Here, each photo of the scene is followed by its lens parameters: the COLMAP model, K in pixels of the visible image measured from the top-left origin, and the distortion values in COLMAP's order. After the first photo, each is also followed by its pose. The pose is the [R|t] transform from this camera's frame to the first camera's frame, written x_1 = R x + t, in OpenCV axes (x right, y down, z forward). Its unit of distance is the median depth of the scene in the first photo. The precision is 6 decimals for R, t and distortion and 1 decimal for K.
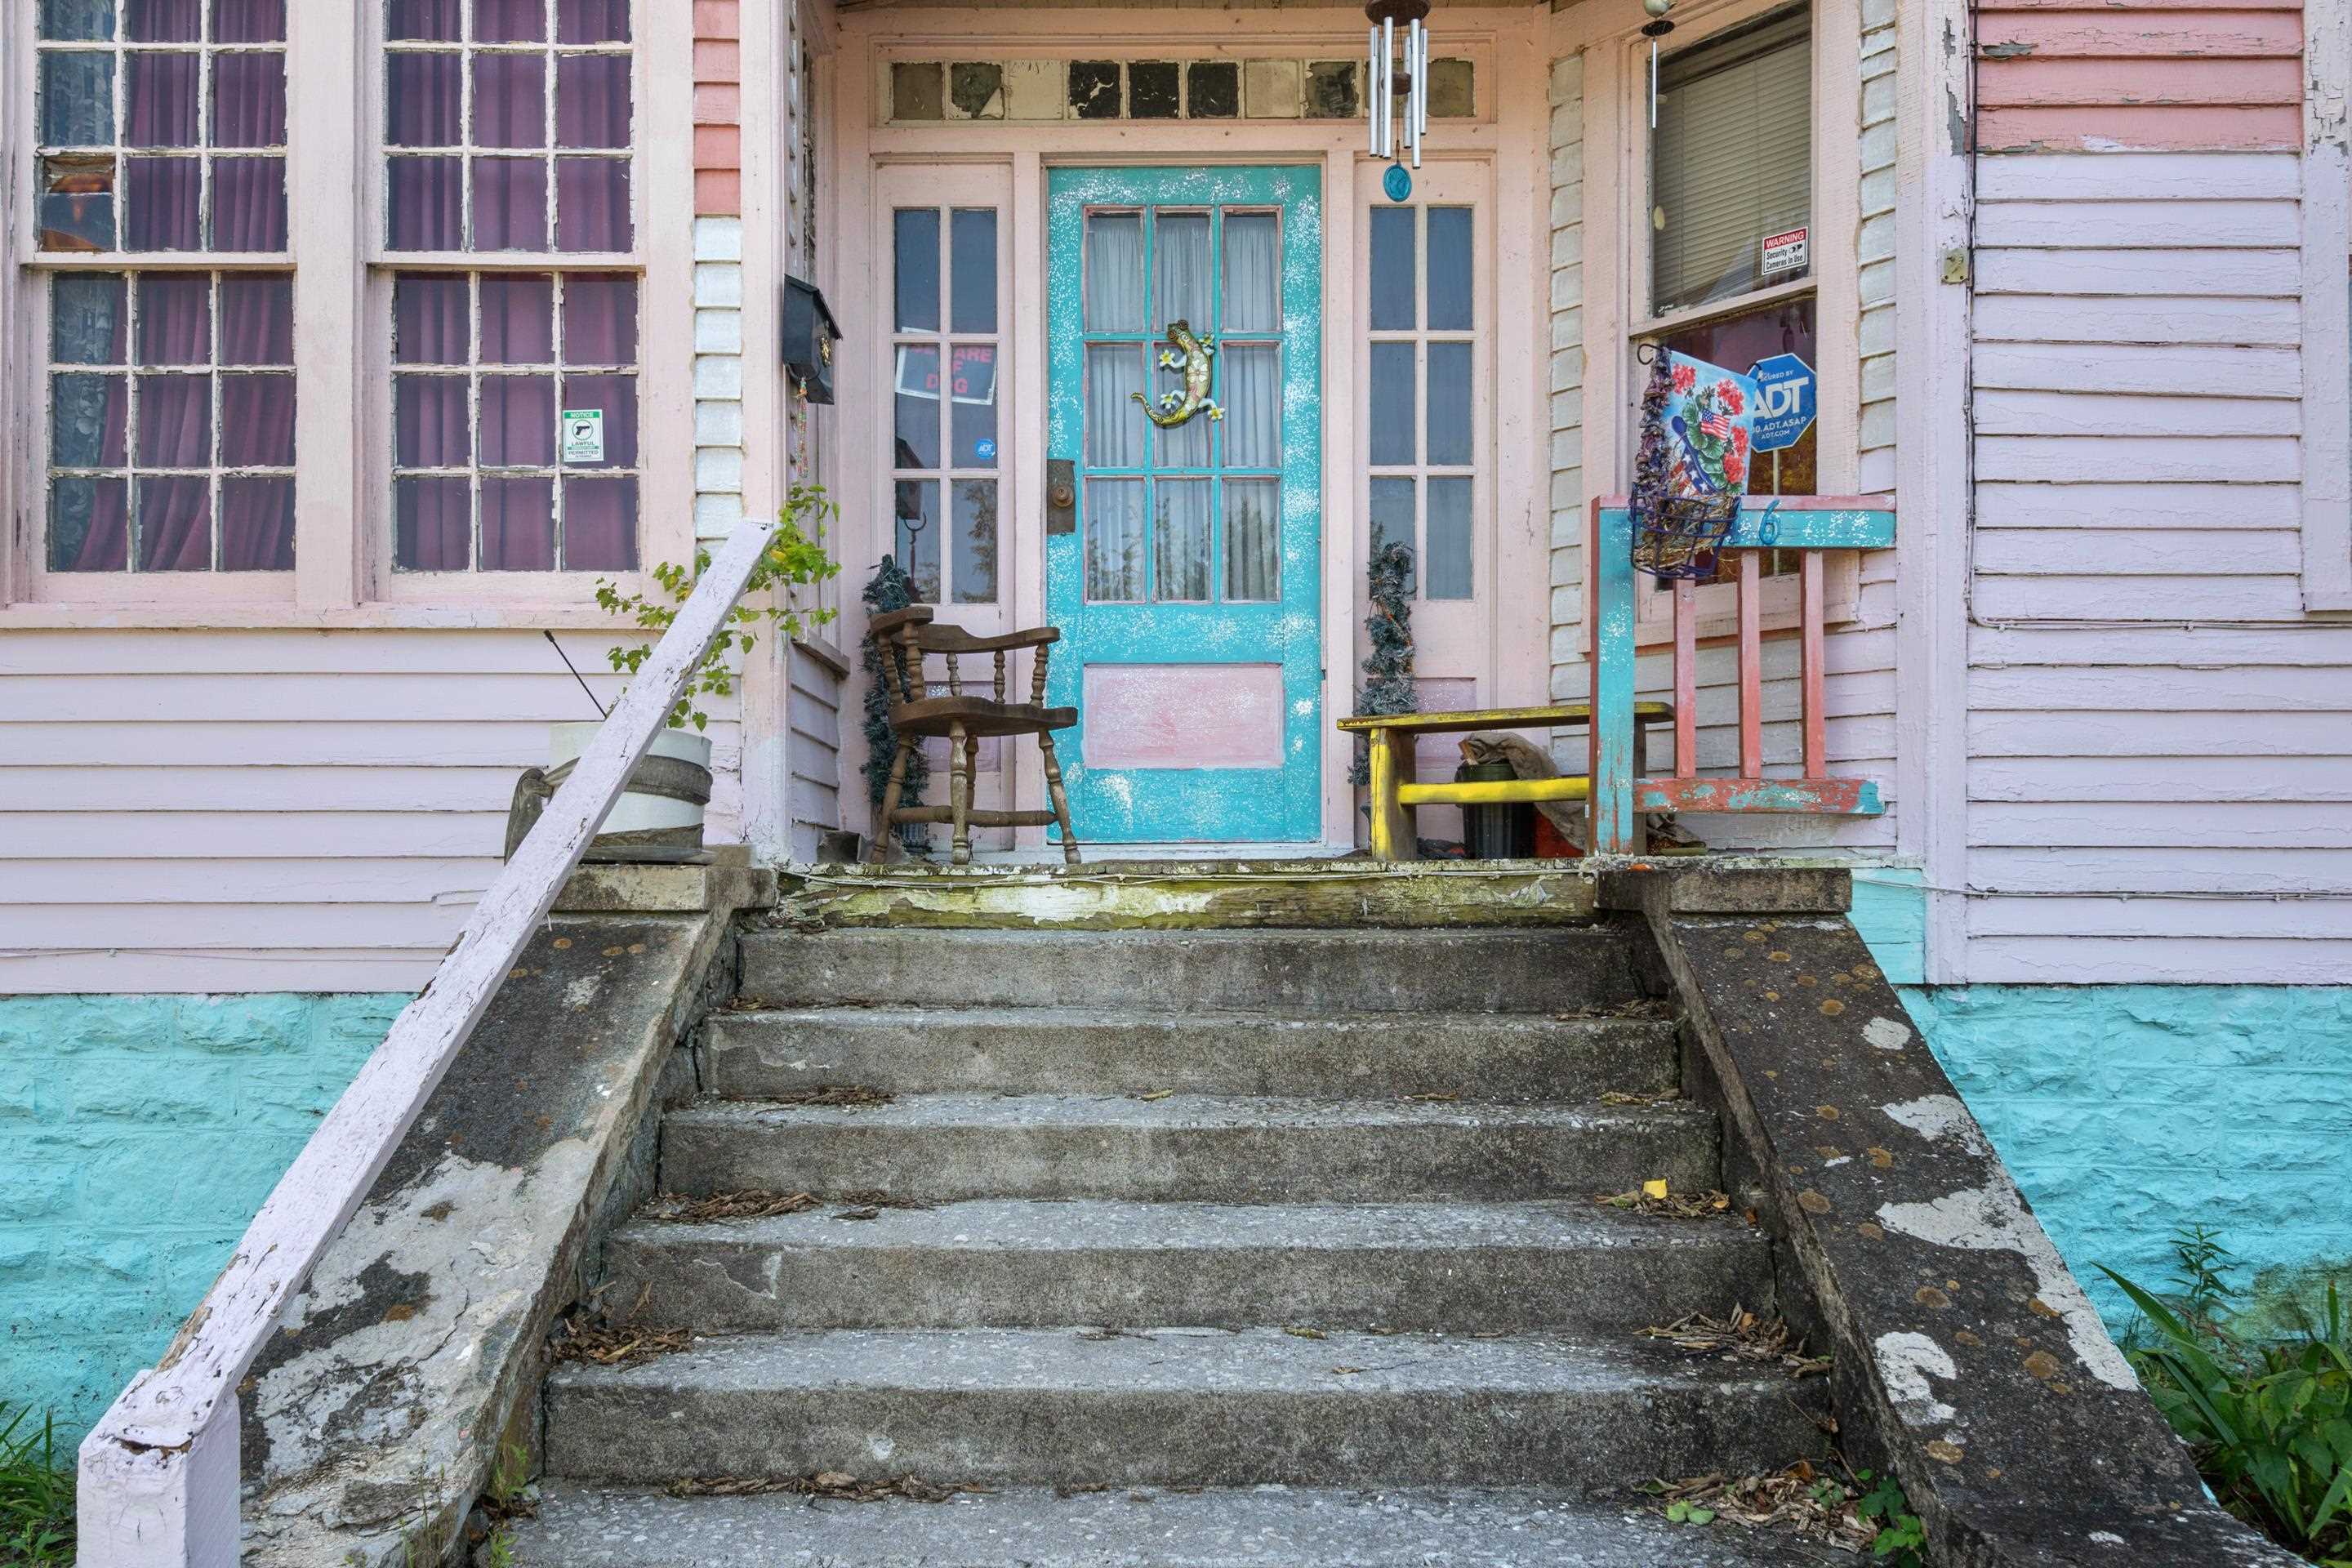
lens RADIAL K [[1919.0, 0, 1239.0], [0, 1919.0, 737.0], [0, 0, 1]] dist [0.026631, -0.004788]
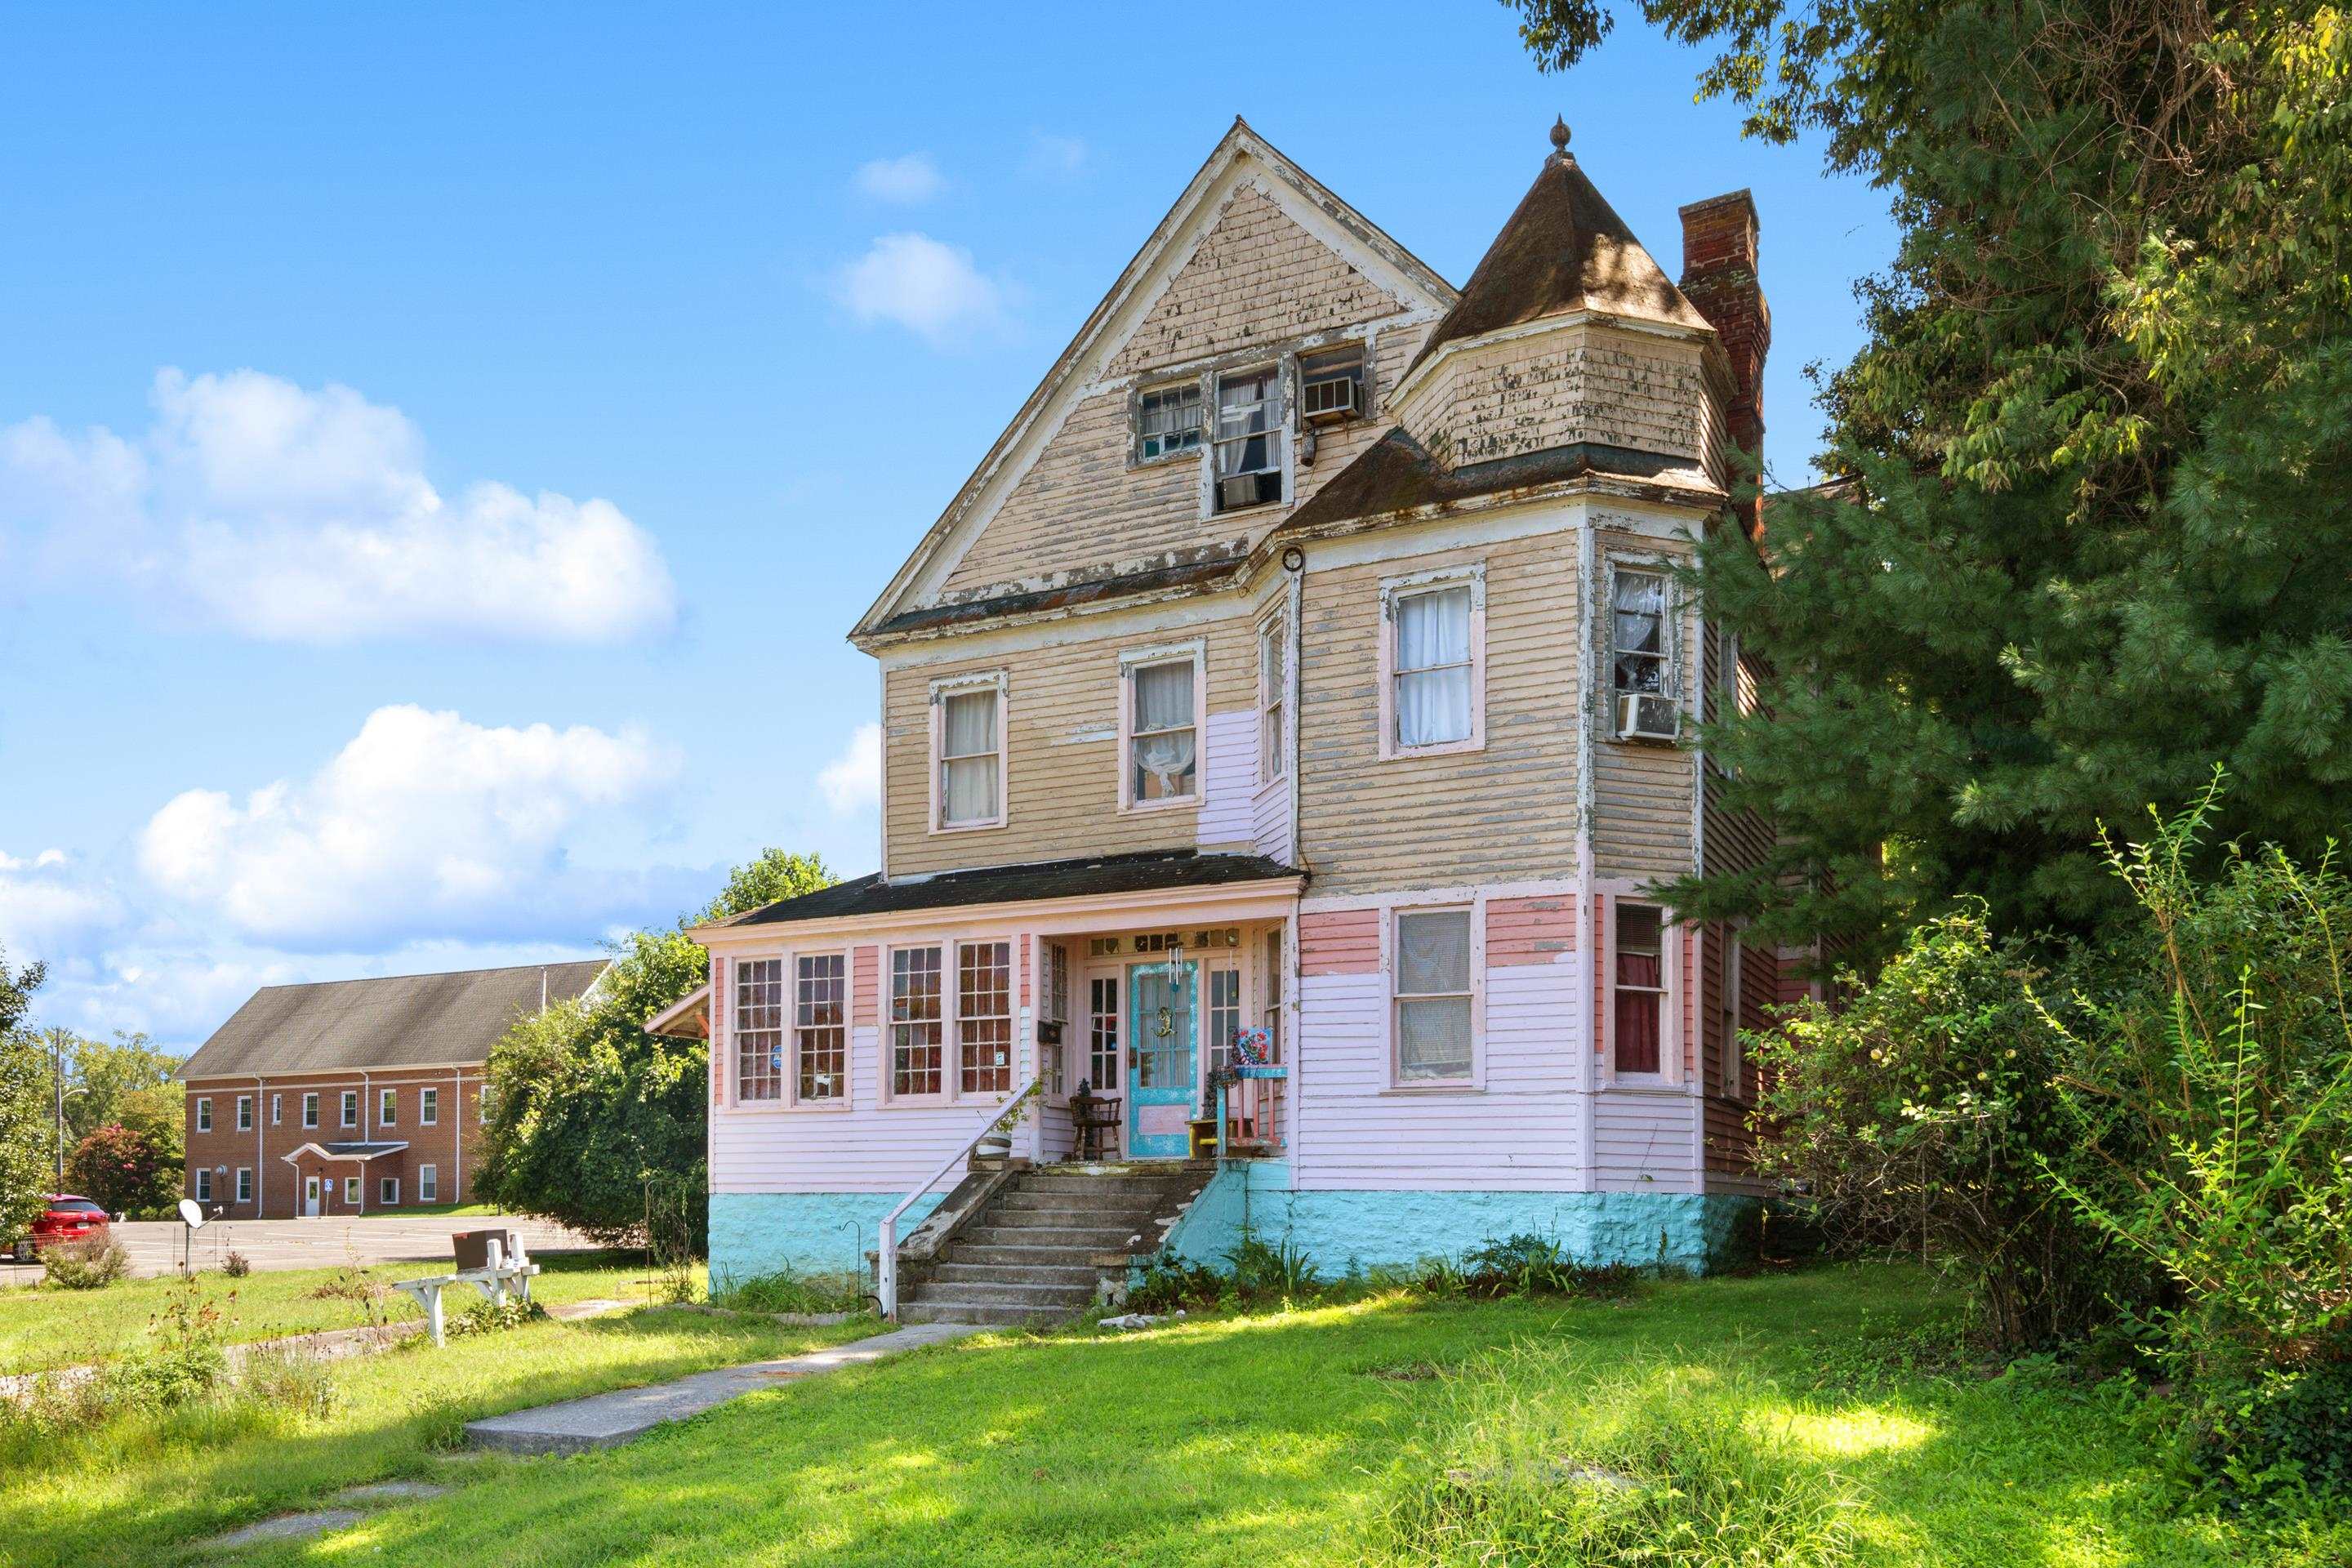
lens RADIAL K [[1919.0, 0, 1239.0], [0, 1919.0, 737.0], [0, 0, 1]] dist [0.026631, -0.004788]
pose [[0.911710, -0.095206, -0.399650, 1.901054], [0.027599, 0.984774, -0.171635, -0.113184], [0.409905, 0.145452, 0.900456, -2.701236]]
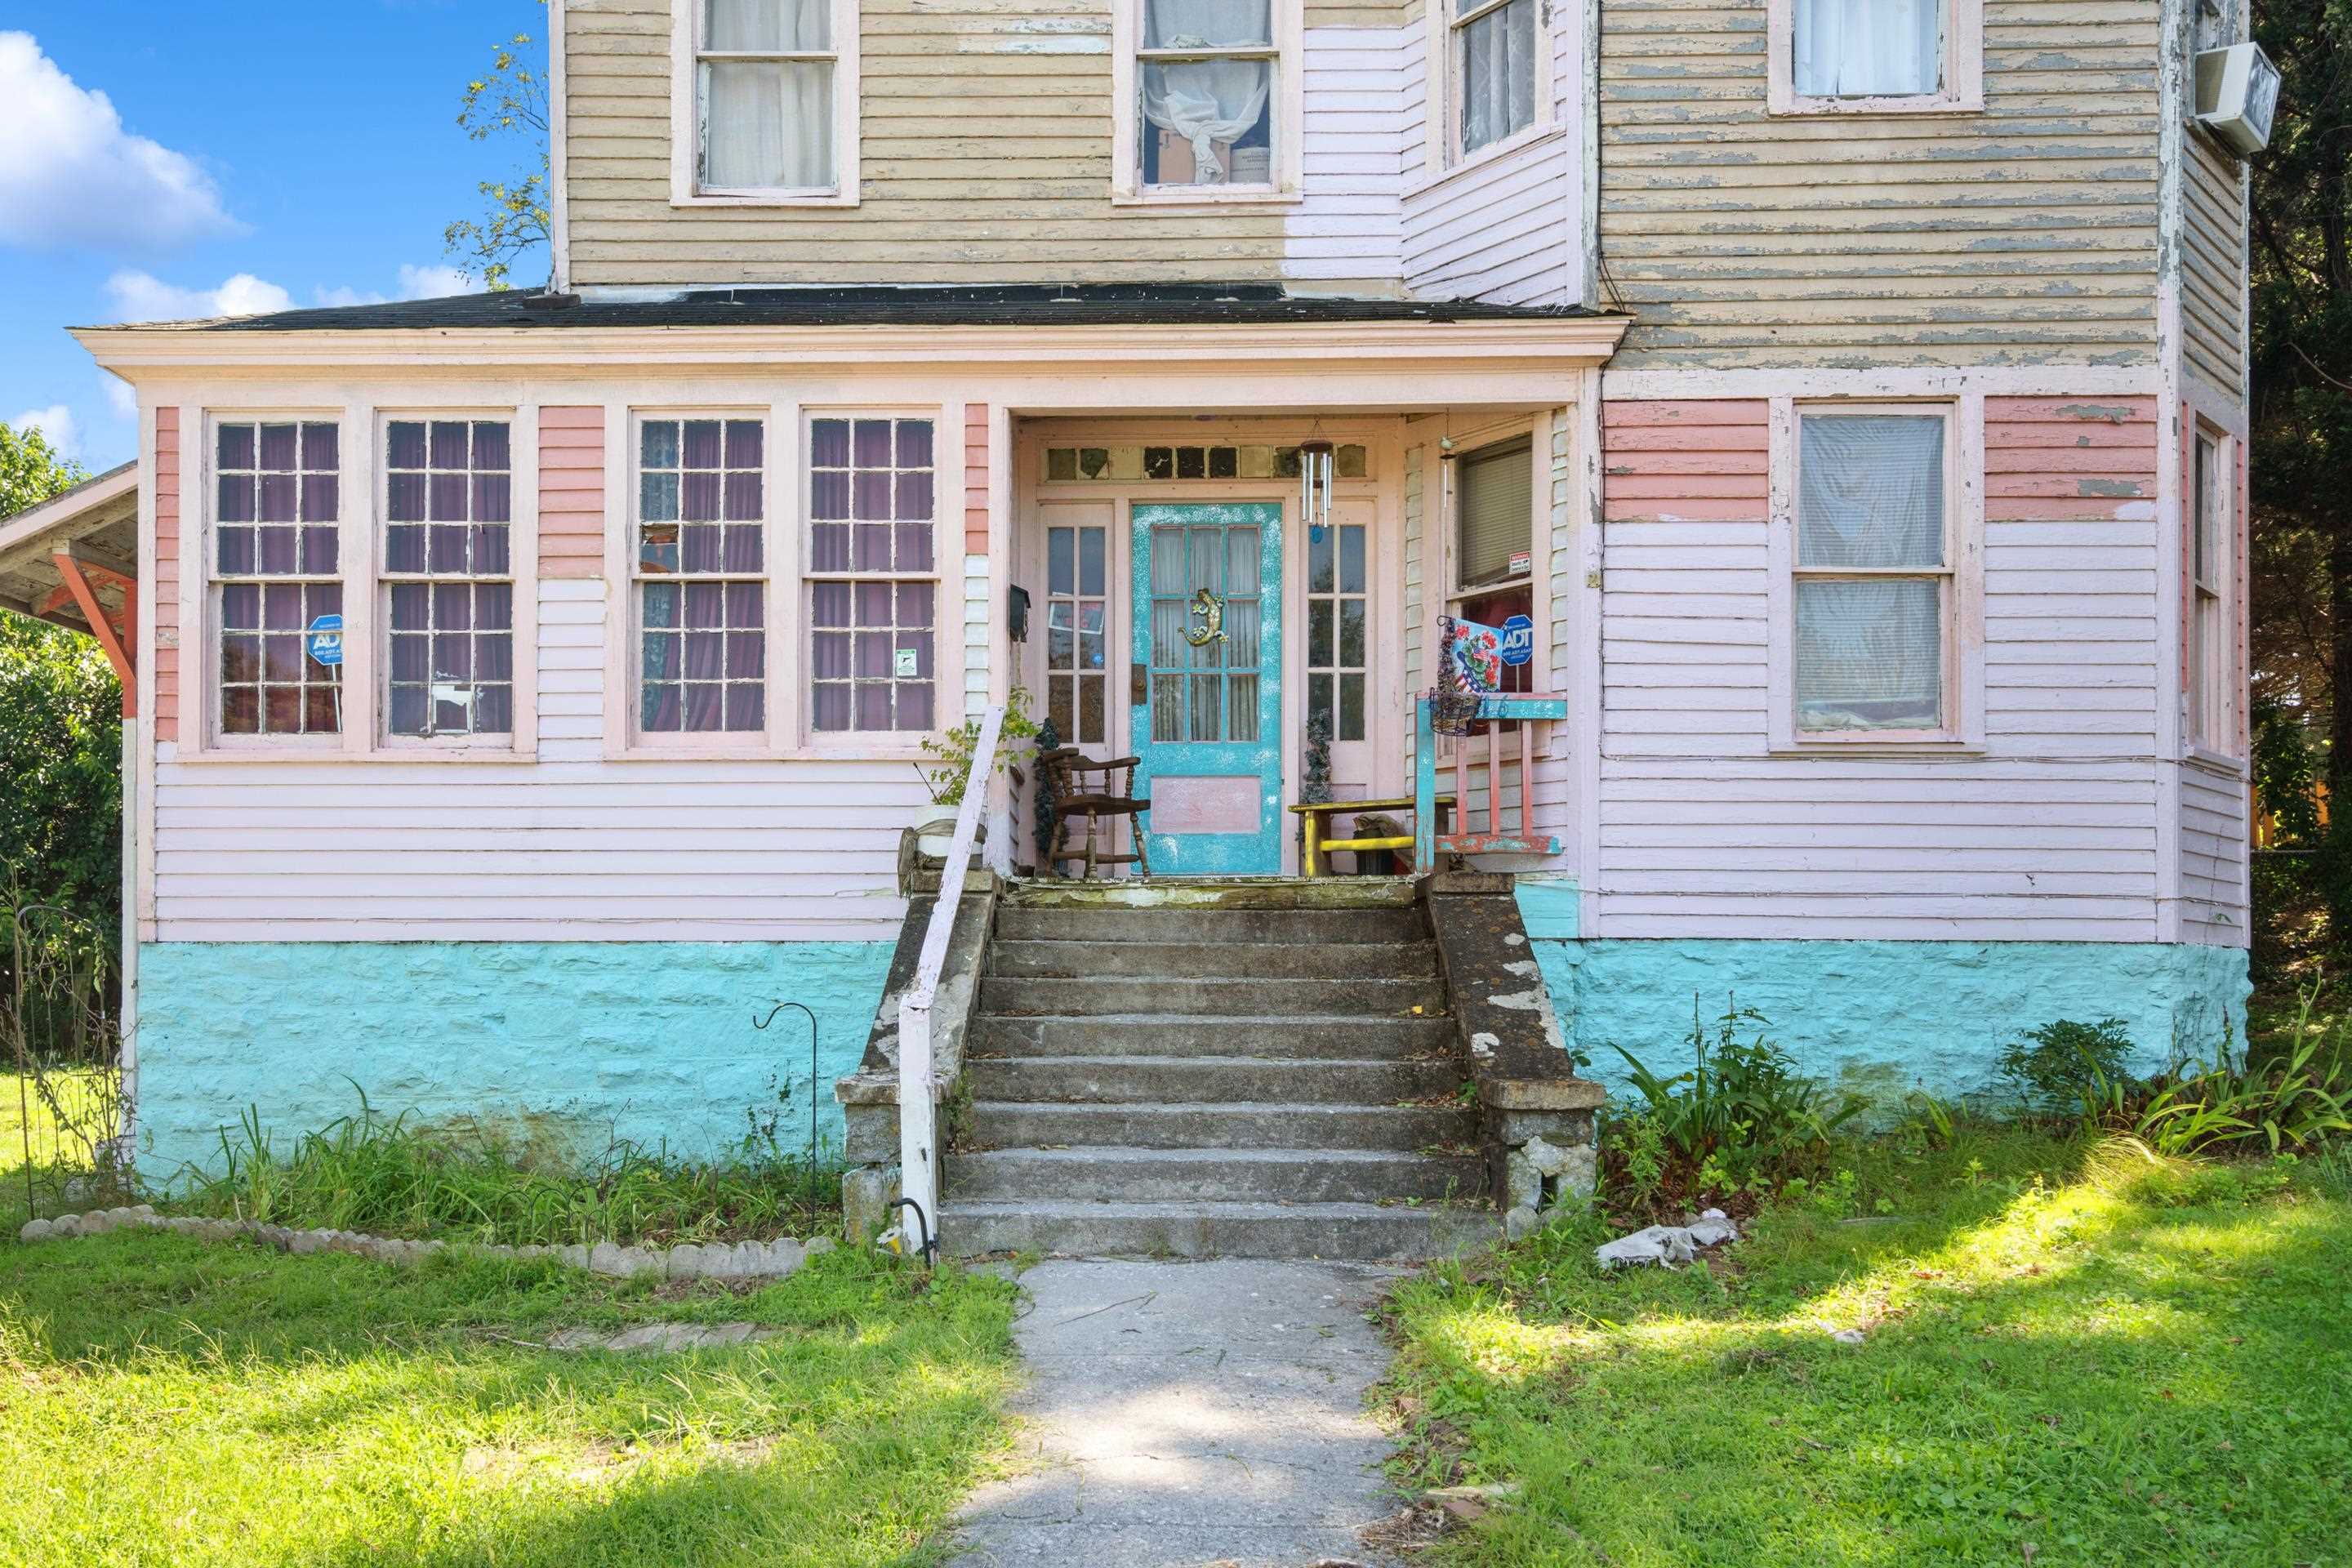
lens RADIAL K [[1919.0, 0, 1239.0], [0, 1919.0, 737.0], [0, 0, 1]] dist [0.026631, -0.004788]
pose [[0.999997, 0.000887, -0.002173, 0.007472], [-0.000999, 0.998650, -0.051941, 0.023301], [0.002124, 0.051943, 0.998648, -0.977489]]
